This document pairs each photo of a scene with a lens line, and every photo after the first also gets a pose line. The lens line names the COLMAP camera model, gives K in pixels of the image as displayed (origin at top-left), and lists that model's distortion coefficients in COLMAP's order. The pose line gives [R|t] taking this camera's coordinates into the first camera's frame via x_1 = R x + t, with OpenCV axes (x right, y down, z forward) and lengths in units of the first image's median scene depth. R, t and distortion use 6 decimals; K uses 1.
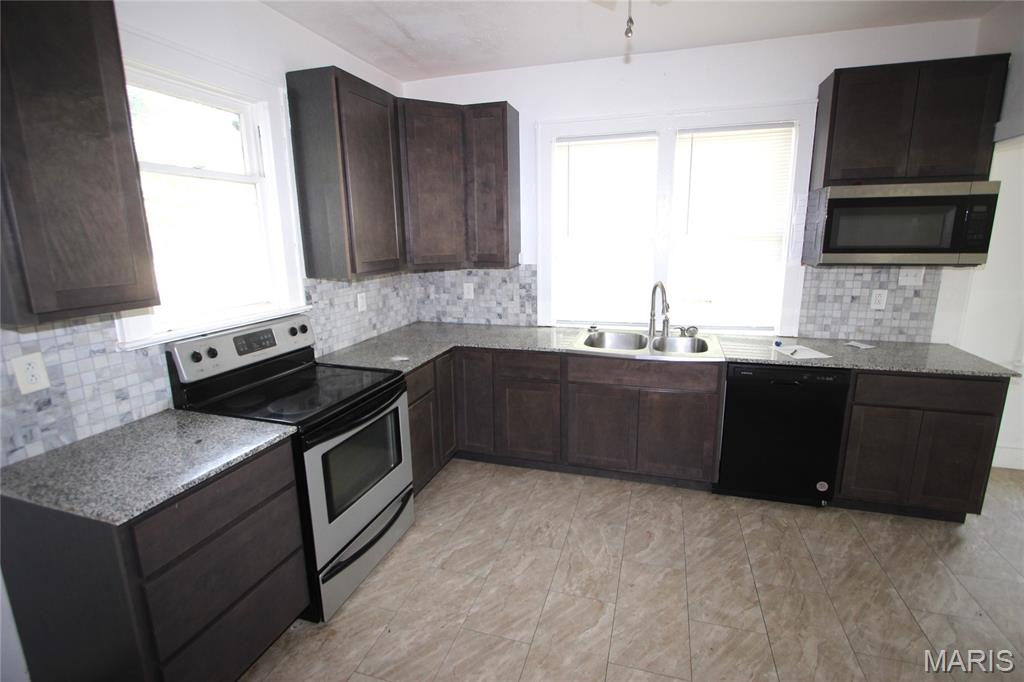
lens RADIAL K [[472.0, 0, 519.3], [0, 472.0, 336.8], [0, 0, 1]] dist [-0.017138, 0.000490]
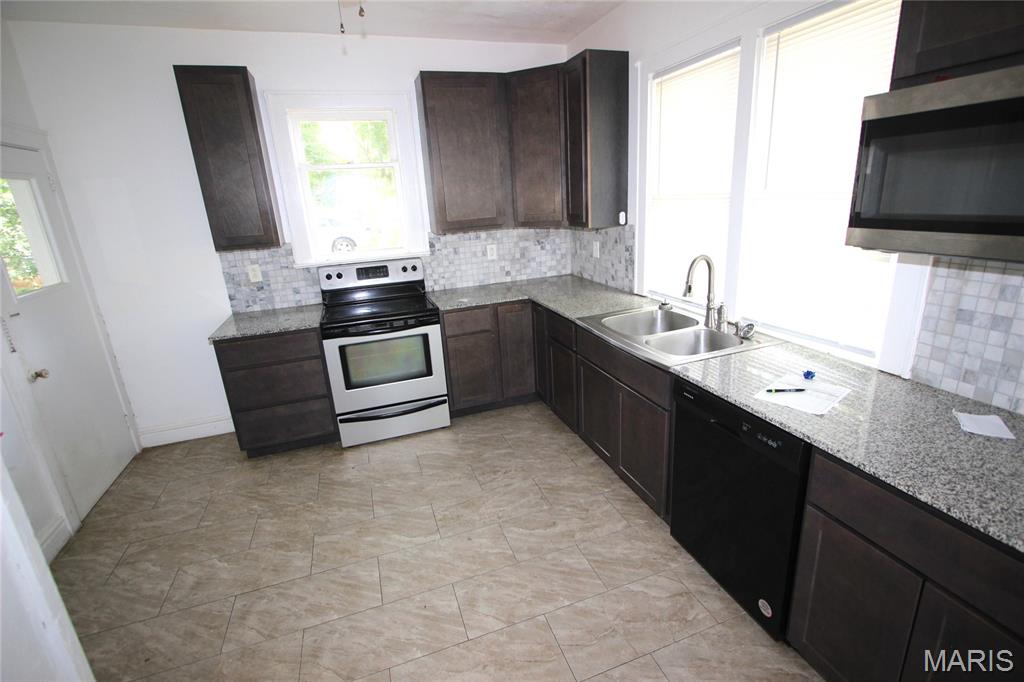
lens RADIAL K [[472.0, 0, 519.3], [0, 472.0, 336.8], [0, 0, 1]] dist [-0.017138, 0.000490]
pose [[0.595708, 0.215795, -0.773669, 0.754860], [-0.123881, 0.976392, 0.176953, -0.090043], [0.793590, -0.009570, 0.608377, 0.322148]]
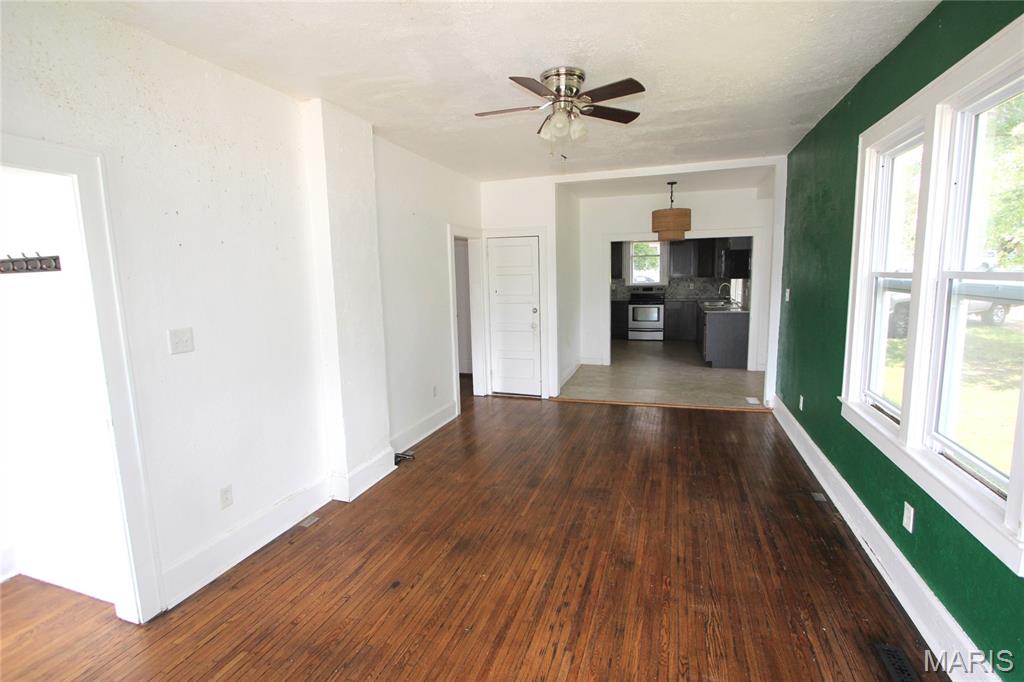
lens RADIAL K [[472.0, 0, 519.3], [0, 472.0, 336.8], [0, 0, 1]] dist [-0.017138, 0.000490]
pose [[-0.019617, 0.148247, -0.988756, 3.291706], [-0.186261, 0.971091, 0.149294, 0.004695], [0.982304, 0.187096, 0.008563, -0.193581]]
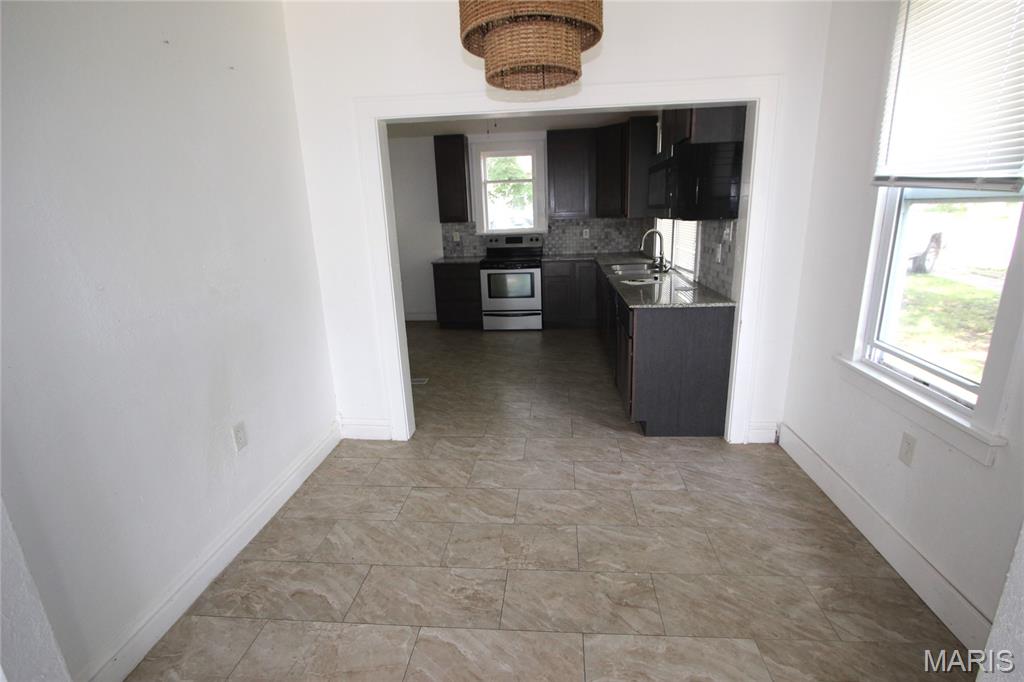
lens RADIAL K [[472.0, 0, 519.3], [0, 472.0, 336.8], [0, 0, 1]] dist [-0.017138, 0.000490]
pose [[0.210771, 0.259400, -0.942490, 1.706220], [-0.176855, 0.958358, 0.224217, -0.056278], [0.961404, 0.119425, 0.247870, 0.300109]]
